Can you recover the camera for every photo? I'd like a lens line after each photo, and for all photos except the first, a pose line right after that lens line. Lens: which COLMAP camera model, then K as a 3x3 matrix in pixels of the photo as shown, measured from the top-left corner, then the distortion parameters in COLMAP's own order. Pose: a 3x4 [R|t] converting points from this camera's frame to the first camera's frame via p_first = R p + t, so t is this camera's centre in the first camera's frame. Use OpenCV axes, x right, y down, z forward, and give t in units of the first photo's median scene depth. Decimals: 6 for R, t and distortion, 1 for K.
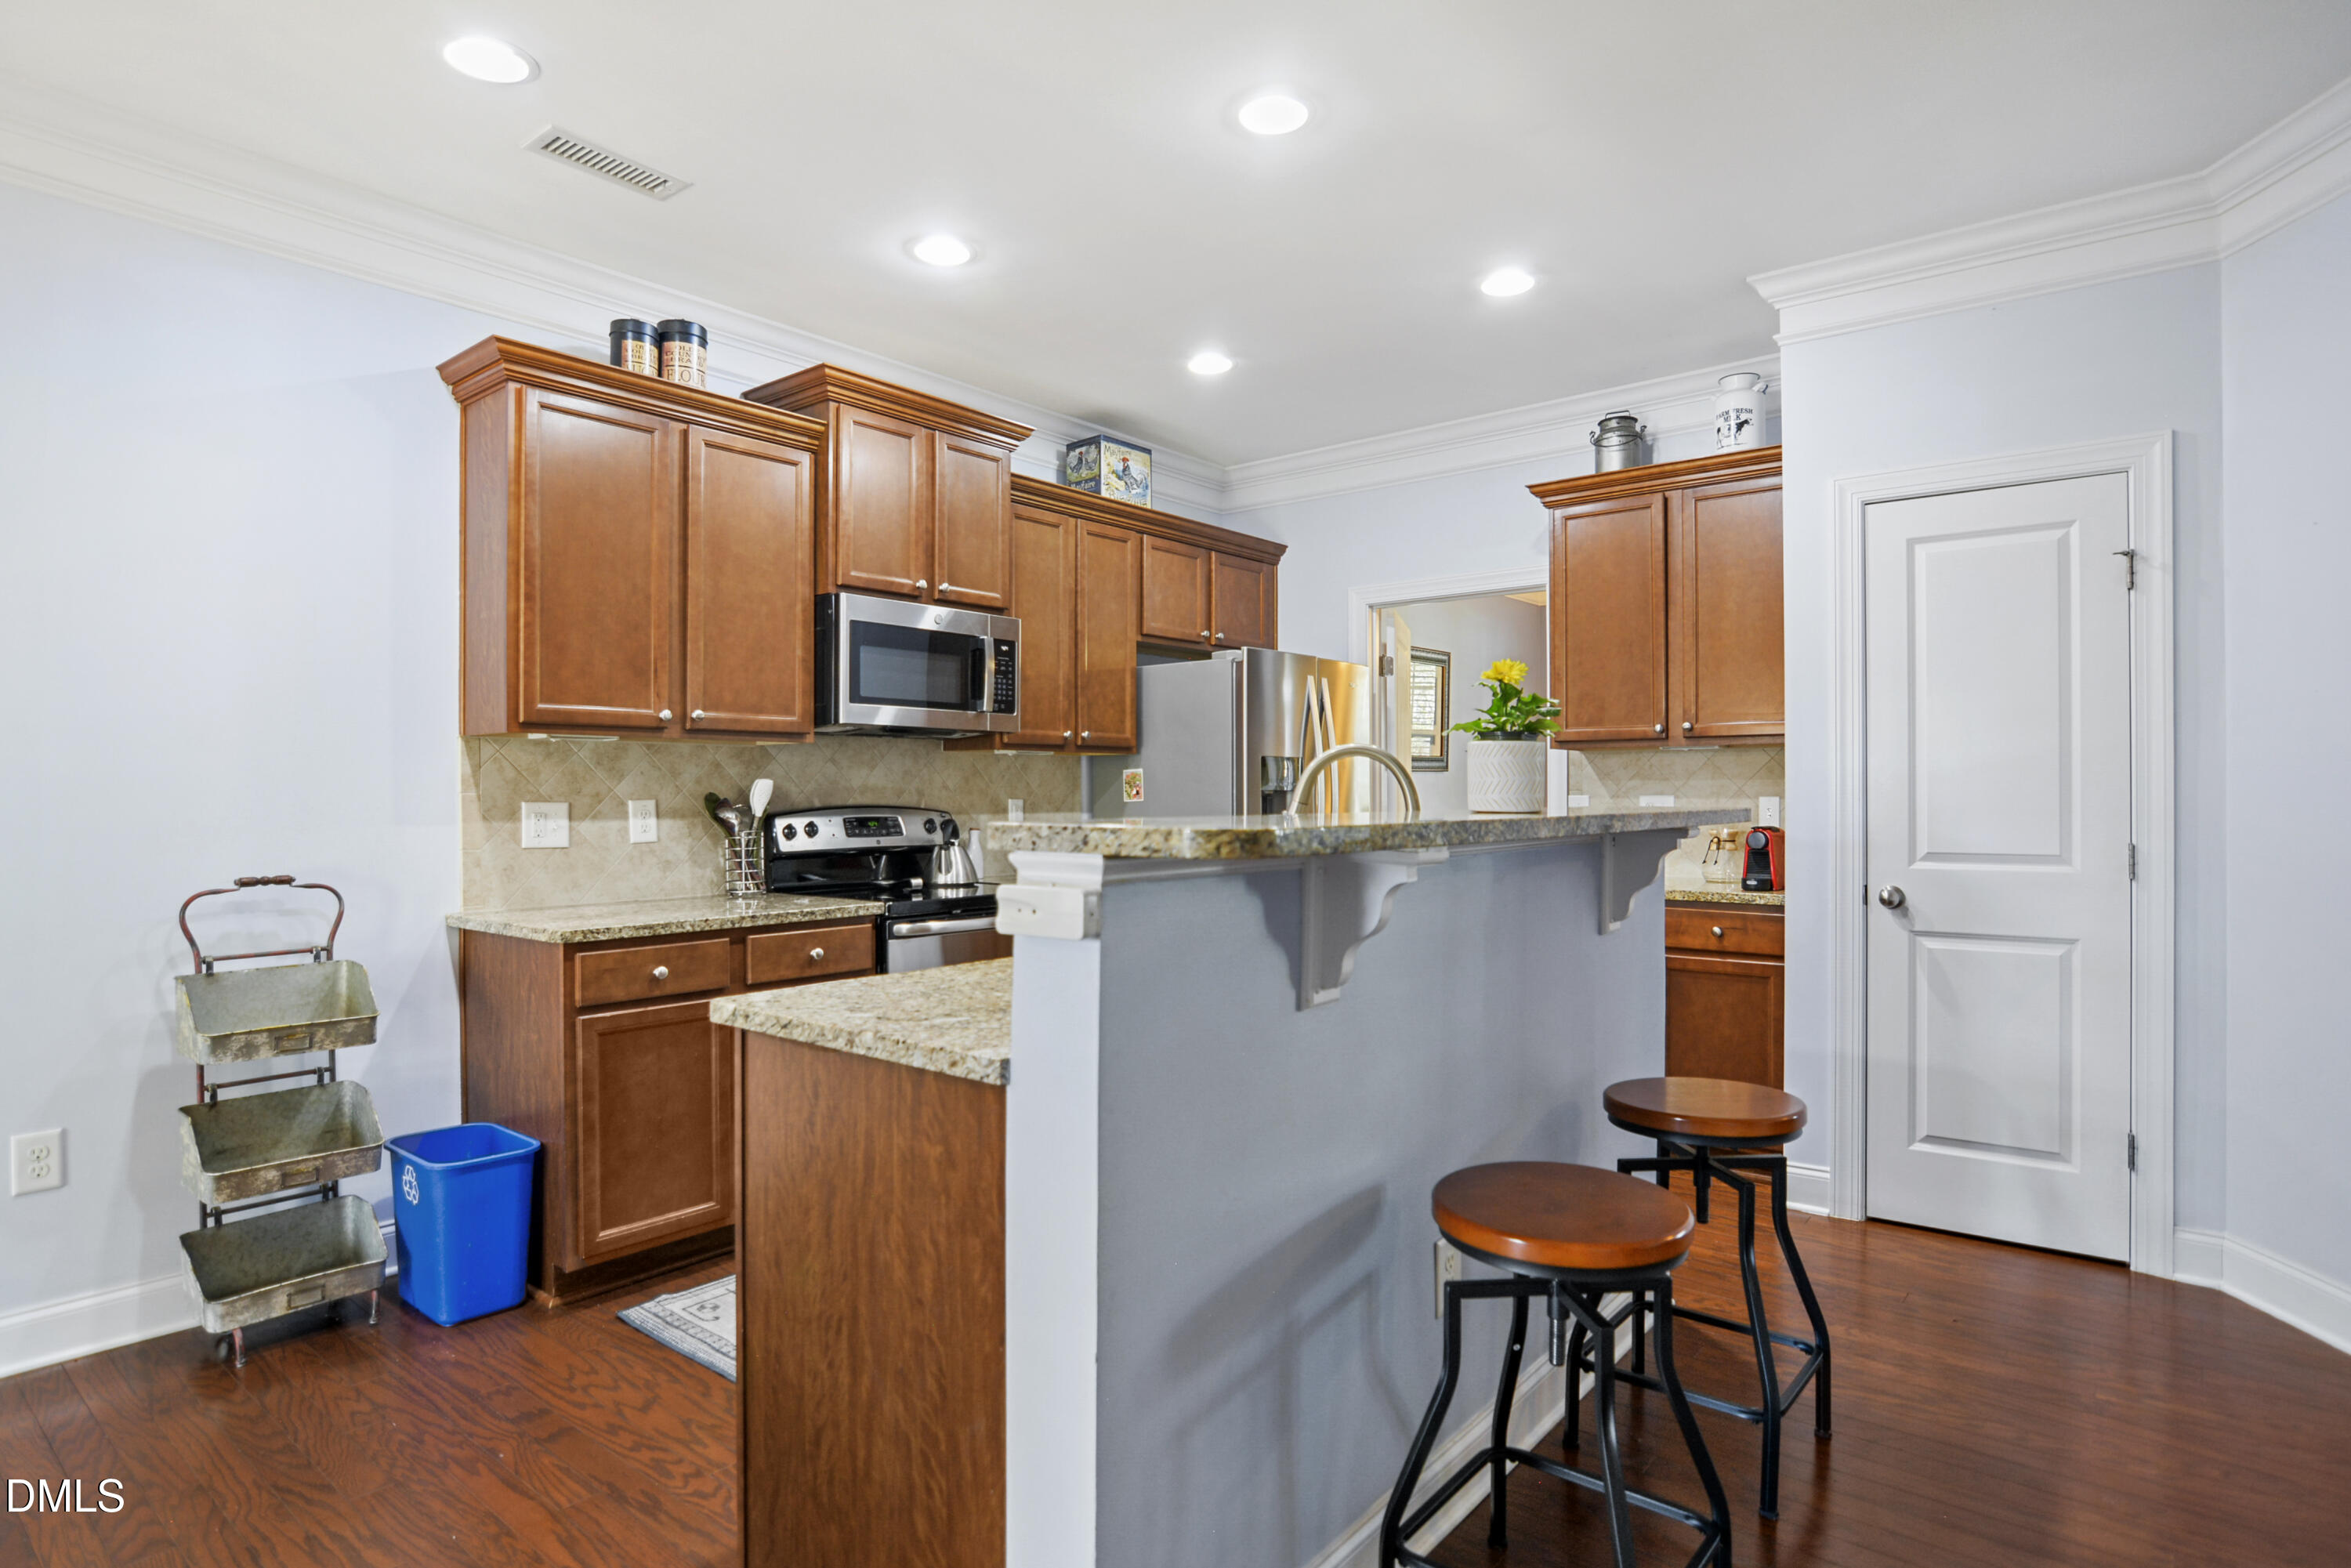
lens RADIAL K [[1222.5, 0, 1174.1], [0, 1222.5, 790.9], [0, 0, 1]] dist [-0.014559, 0.002723]
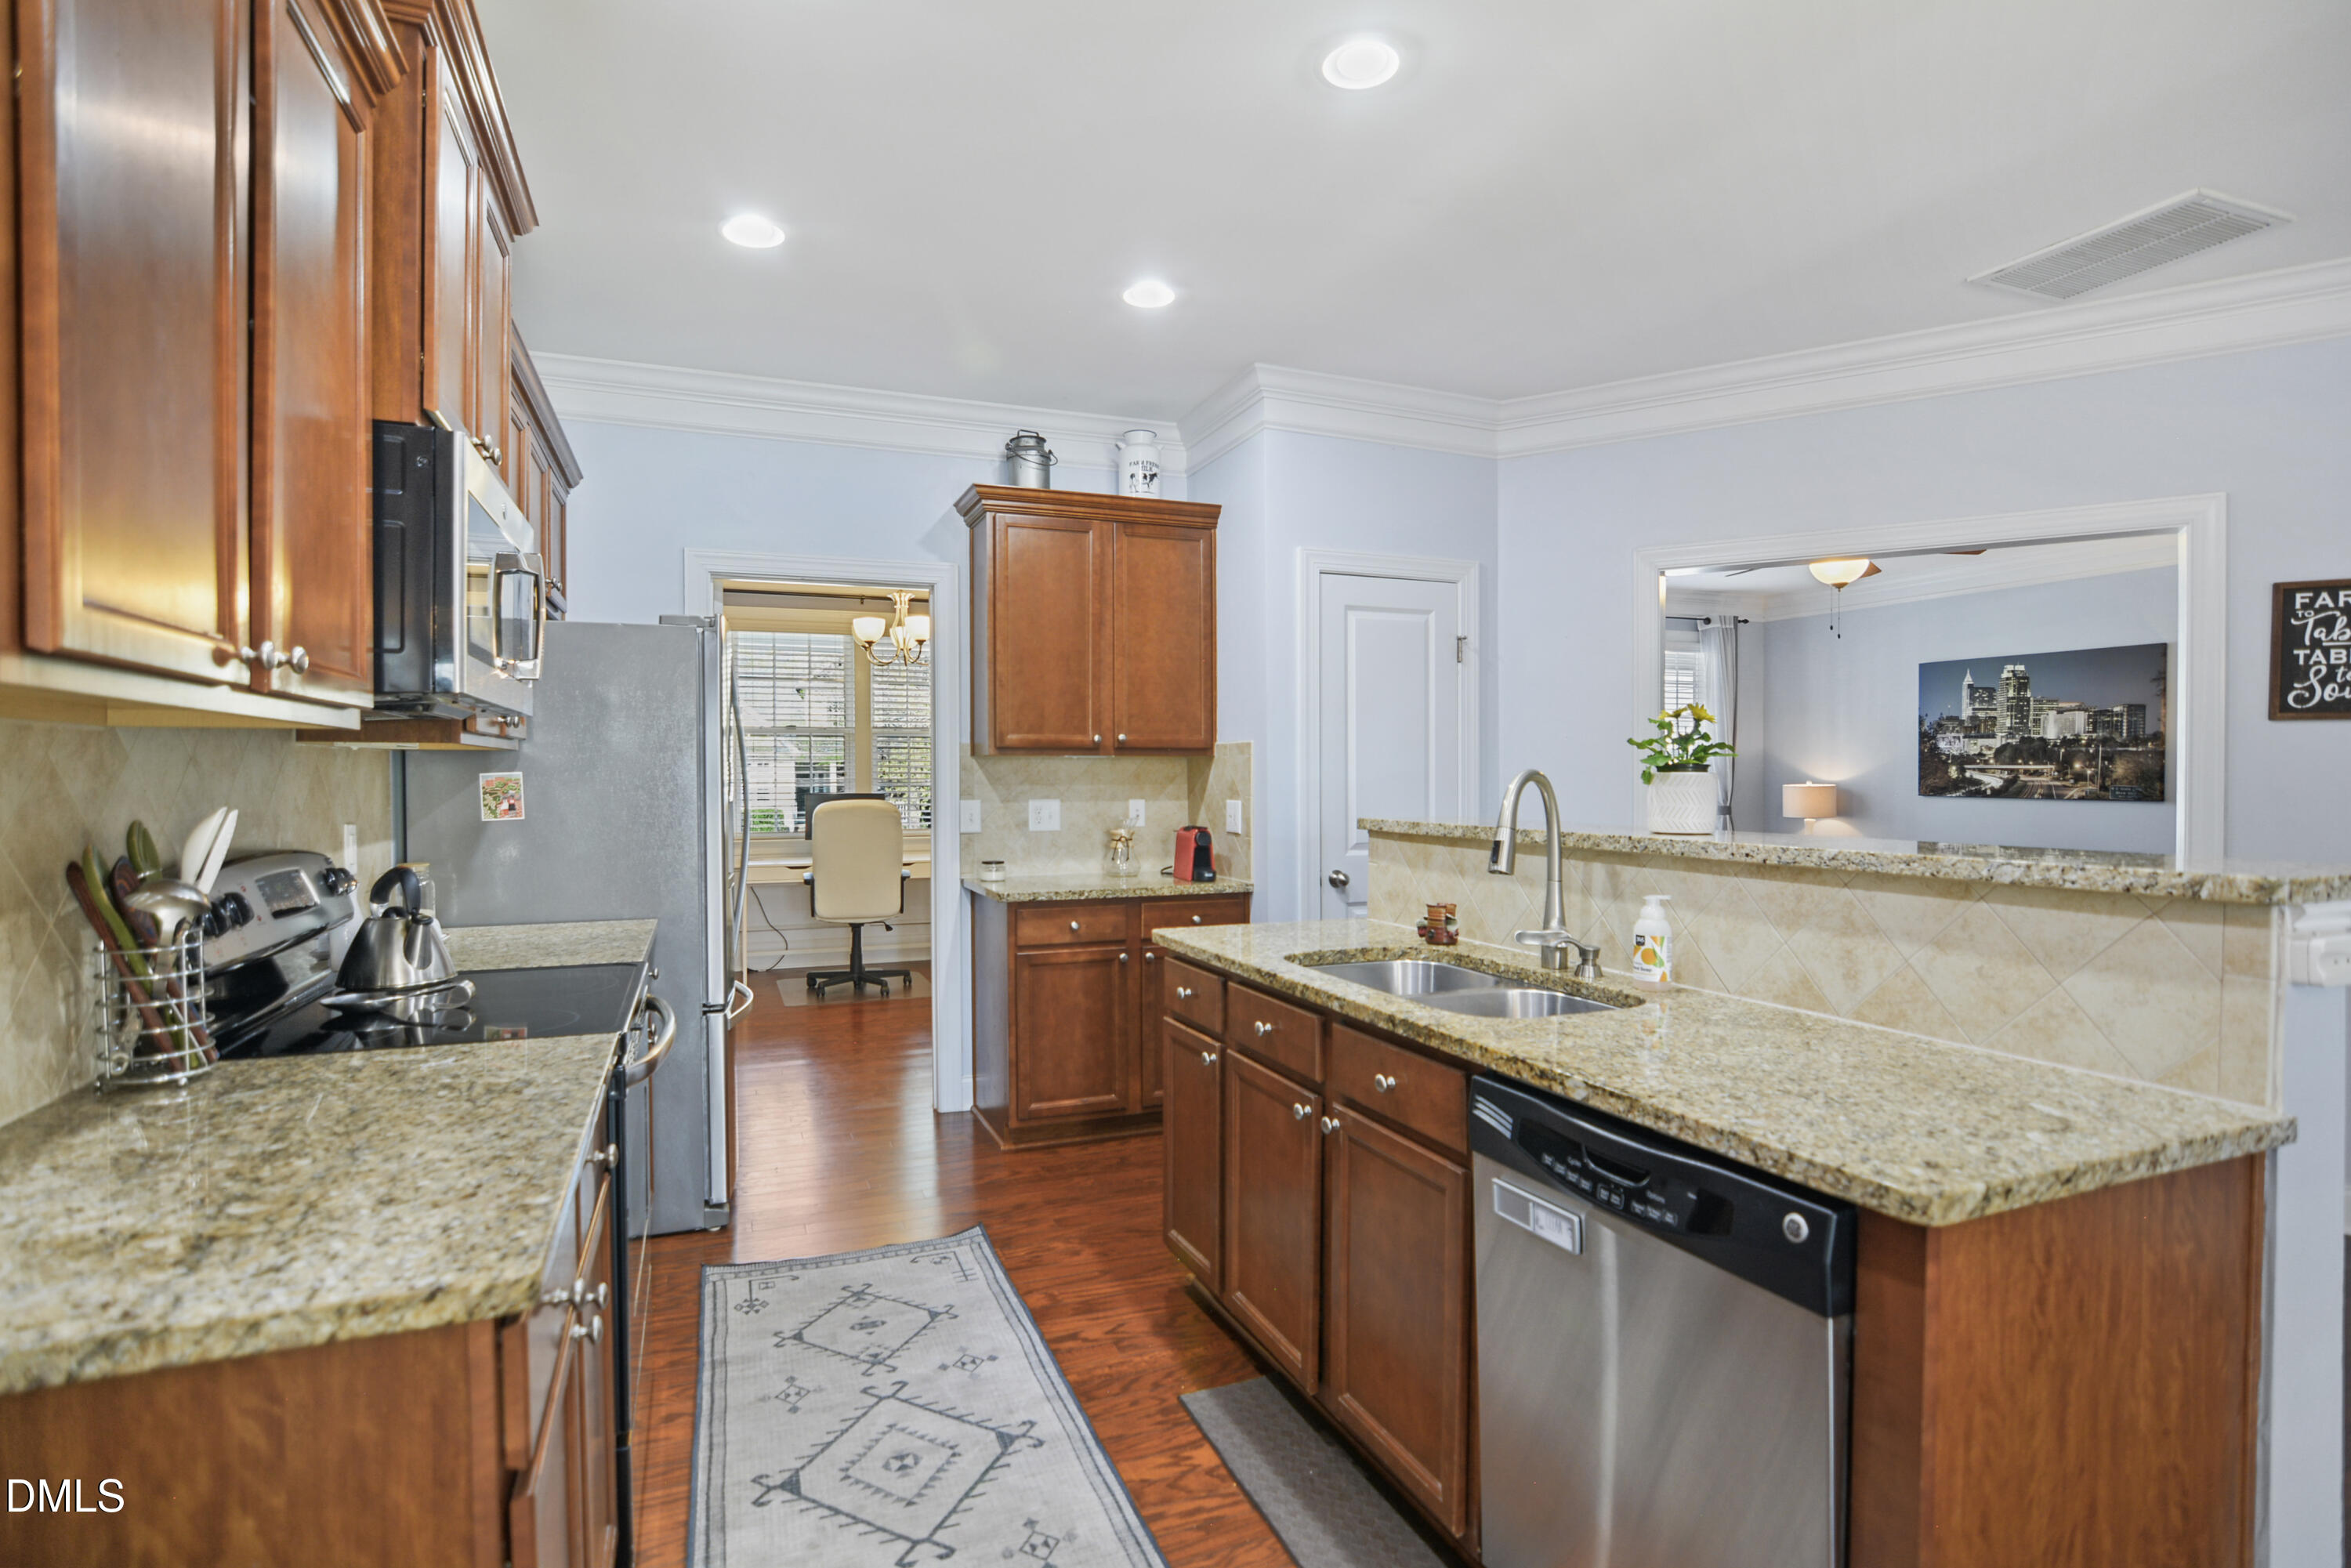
lens RADIAL K [[1145.1, 0, 1168.7], [0, 1145.1, 785.7], [0, 0, 1]] dist [-0.028162, 0.007197]
pose [[0.490532, -0.006851, 0.871396, -0.792817], [-0.000719, 0.999966, 0.008266, -0.031000], [-0.871423, -0.004681, 0.490510, 0.779636]]
